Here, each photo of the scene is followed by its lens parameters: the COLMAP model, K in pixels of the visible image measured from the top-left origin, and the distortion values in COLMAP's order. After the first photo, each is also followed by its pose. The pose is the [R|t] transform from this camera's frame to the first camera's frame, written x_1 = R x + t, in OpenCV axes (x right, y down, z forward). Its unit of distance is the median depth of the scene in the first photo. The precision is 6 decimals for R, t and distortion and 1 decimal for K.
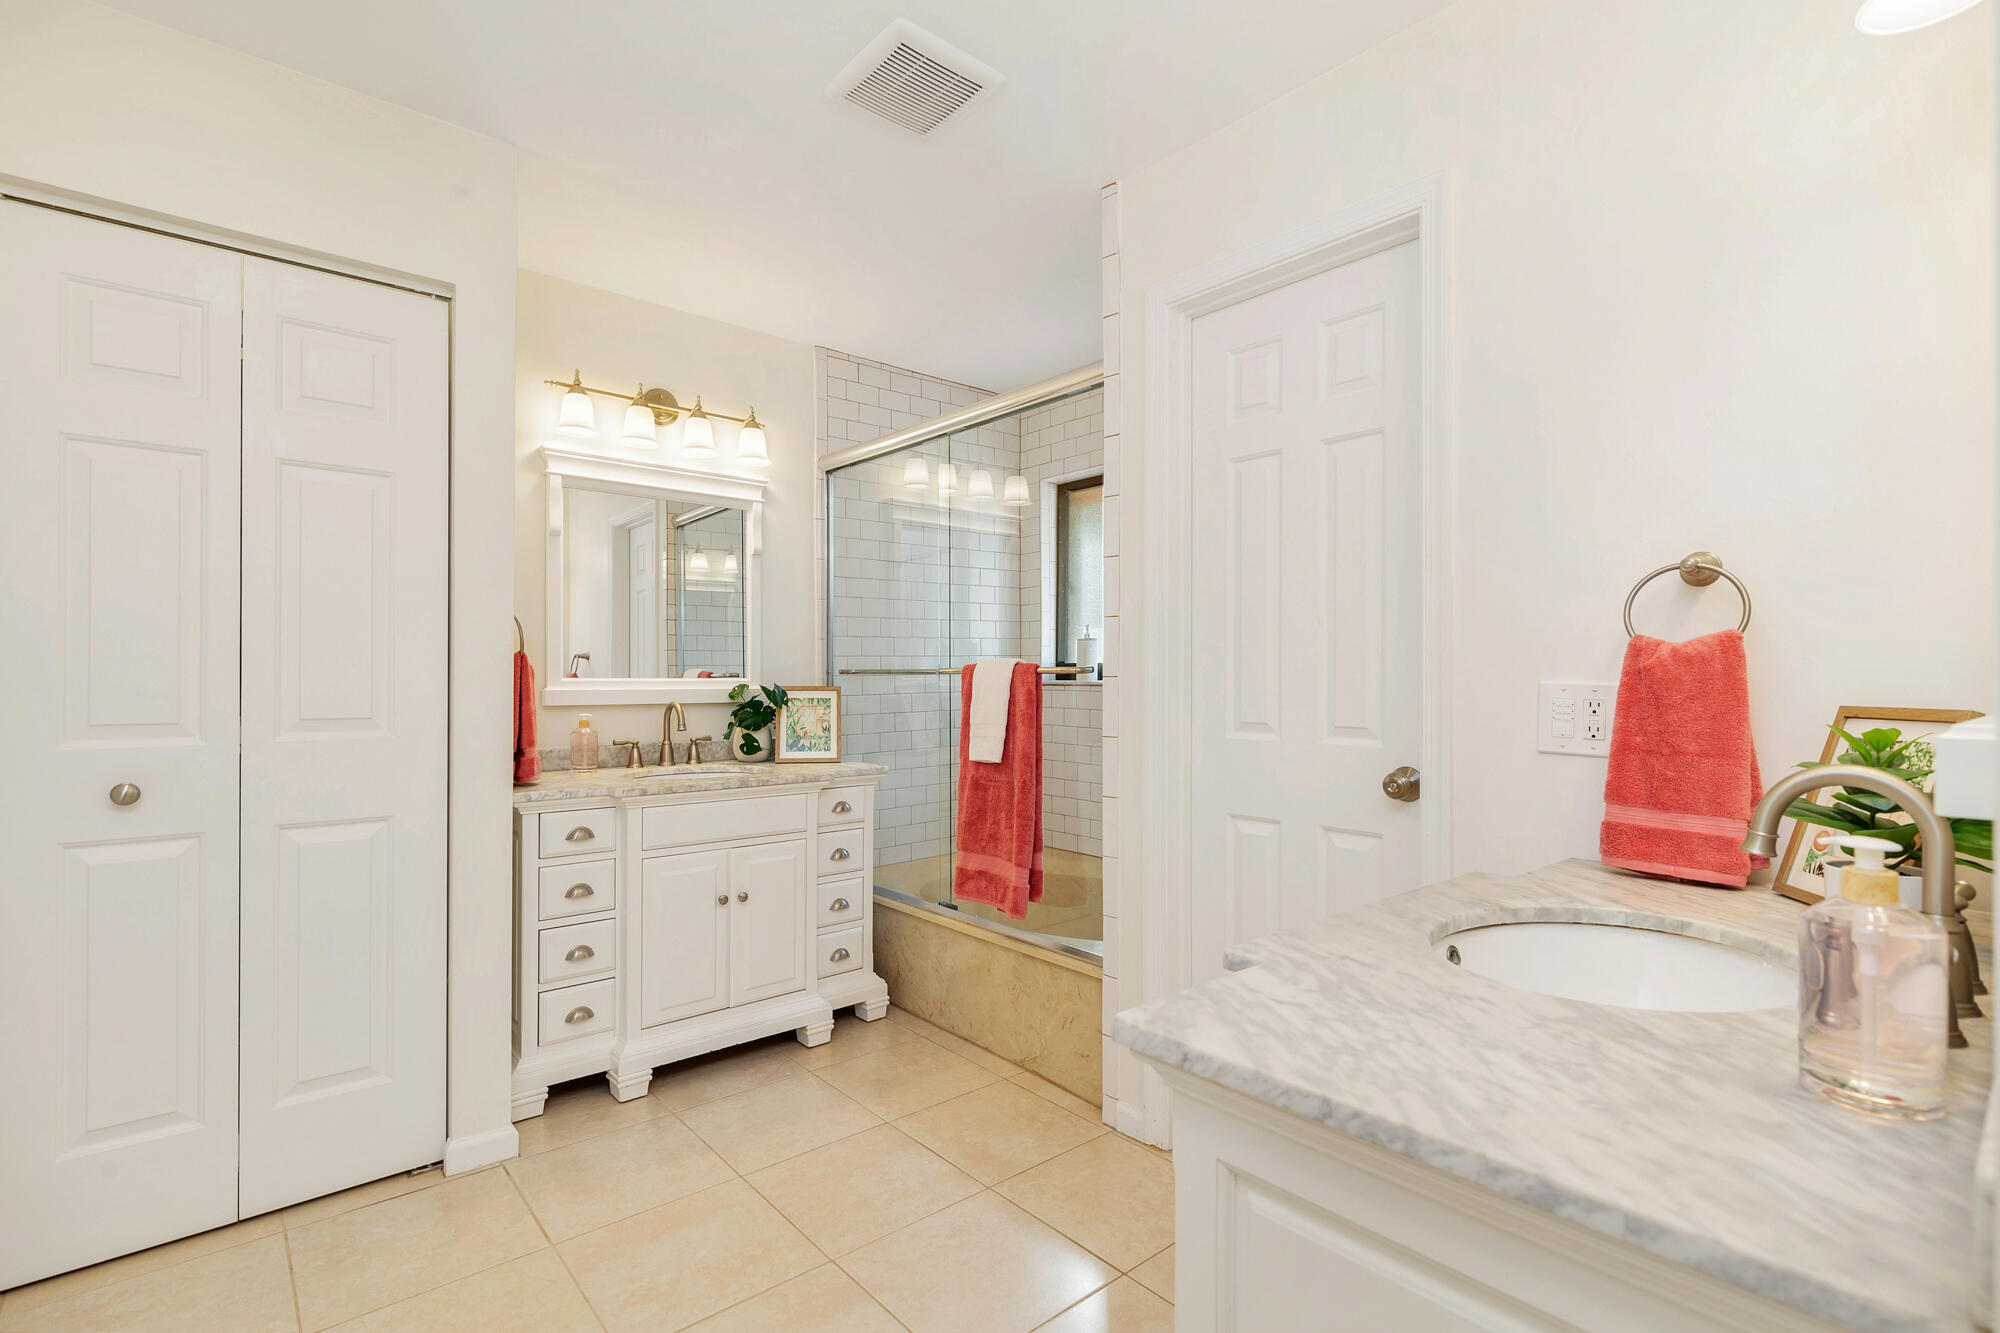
lens RADIAL K [[929.0, 0, 978.8], [0, 929.0, 668.8], [0, 0, 1]] dist [0.000284, -0.000007]
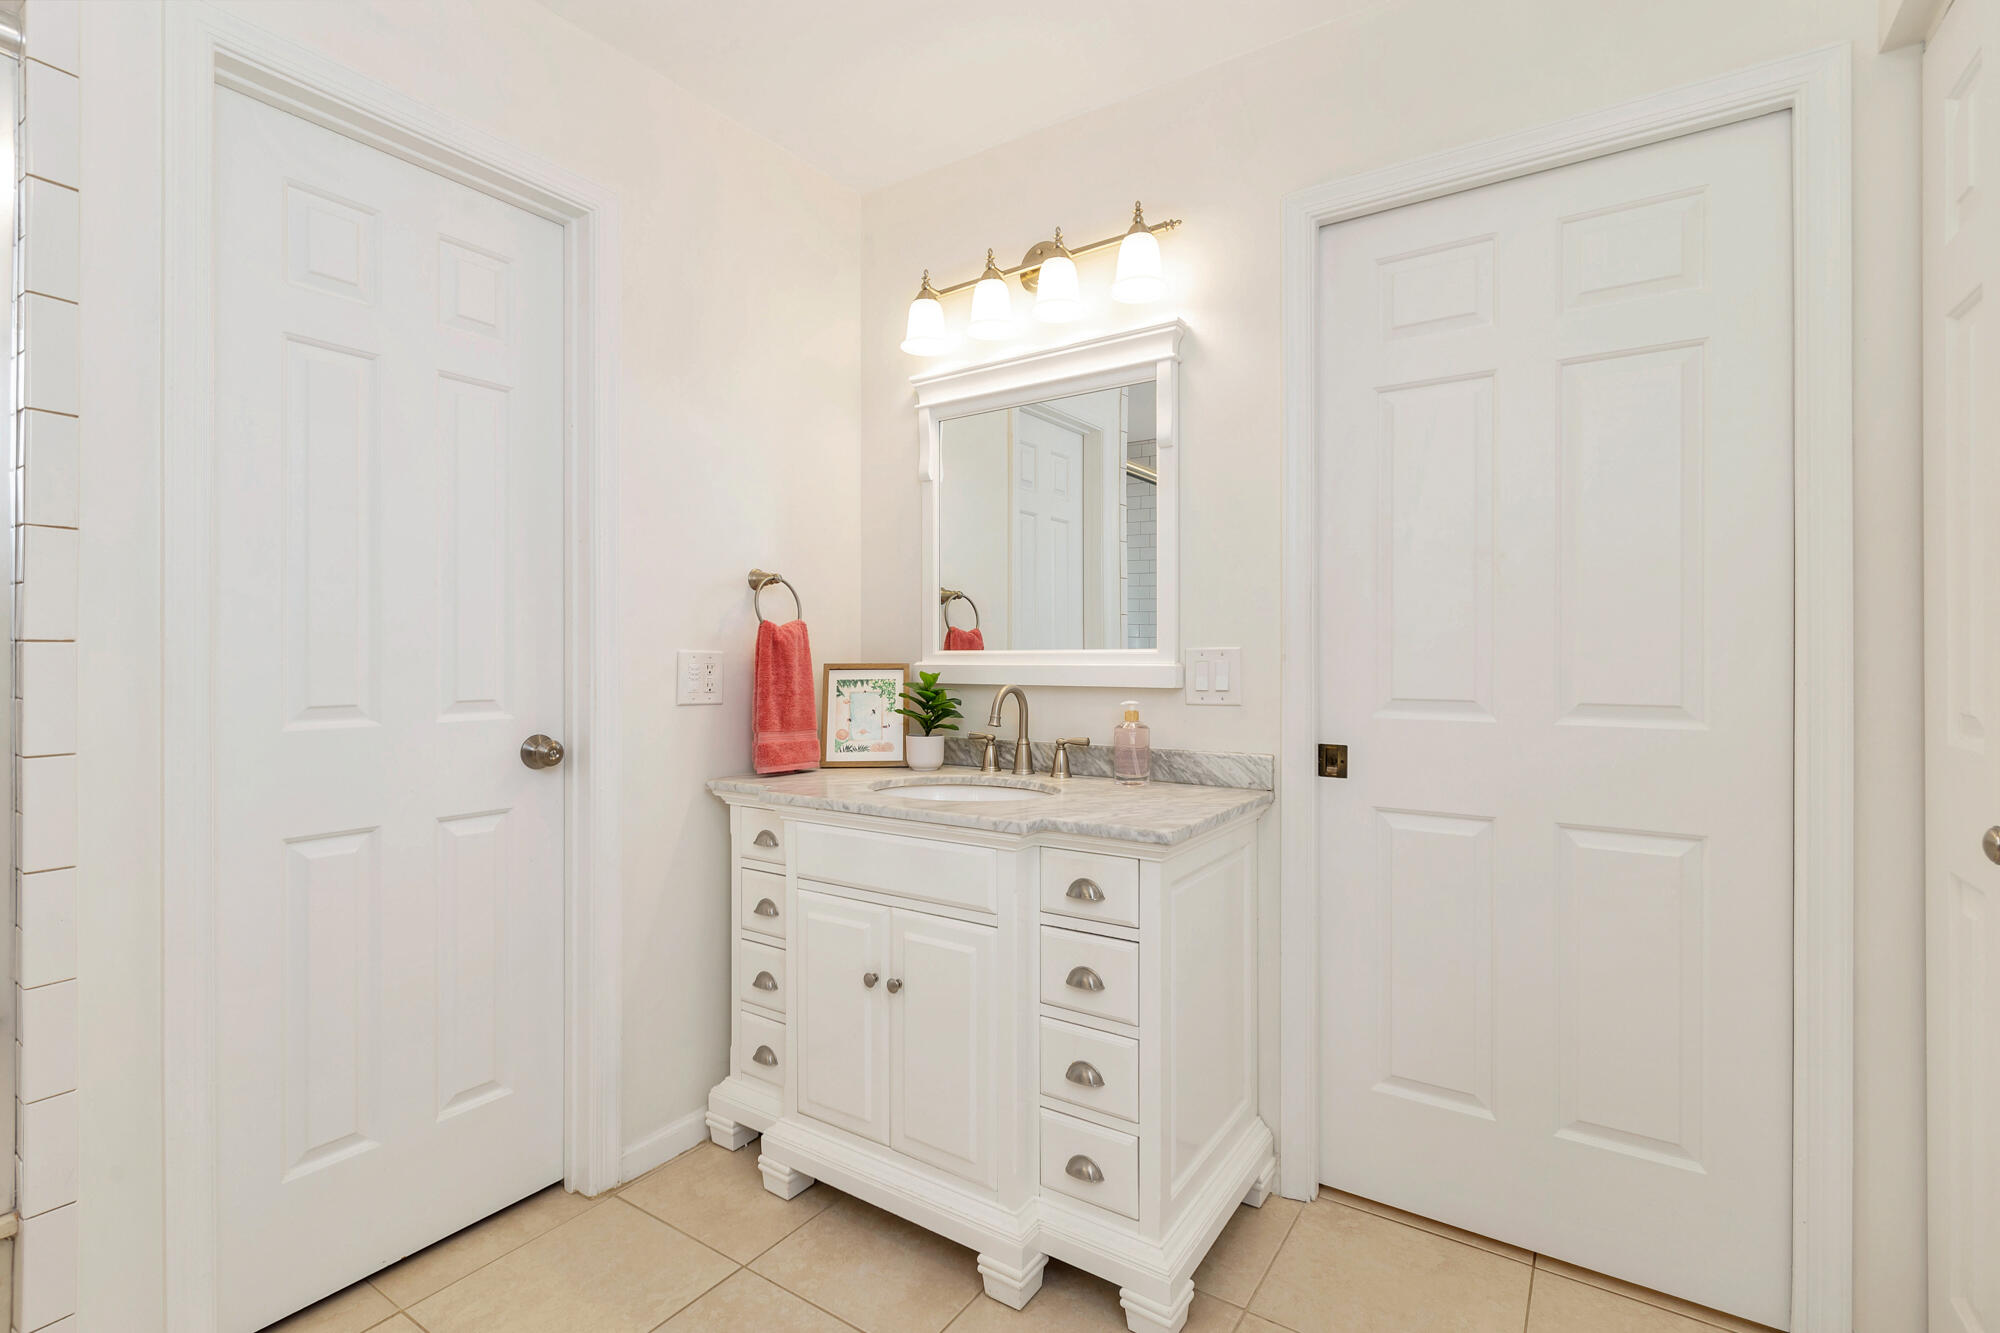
lens RADIAL K [[929.0, 0, 978.8], [0, 929.0, 668.8], [0, 0, 1]] dist [0.000284, -0.000007]
pose [[0.262584, 0.001503, -0.964908, 0.354484], [0.003195, 0.999992, 0.002427, 0.022053], [0.964904, -0.003720, 0.262578, 0.815456]]
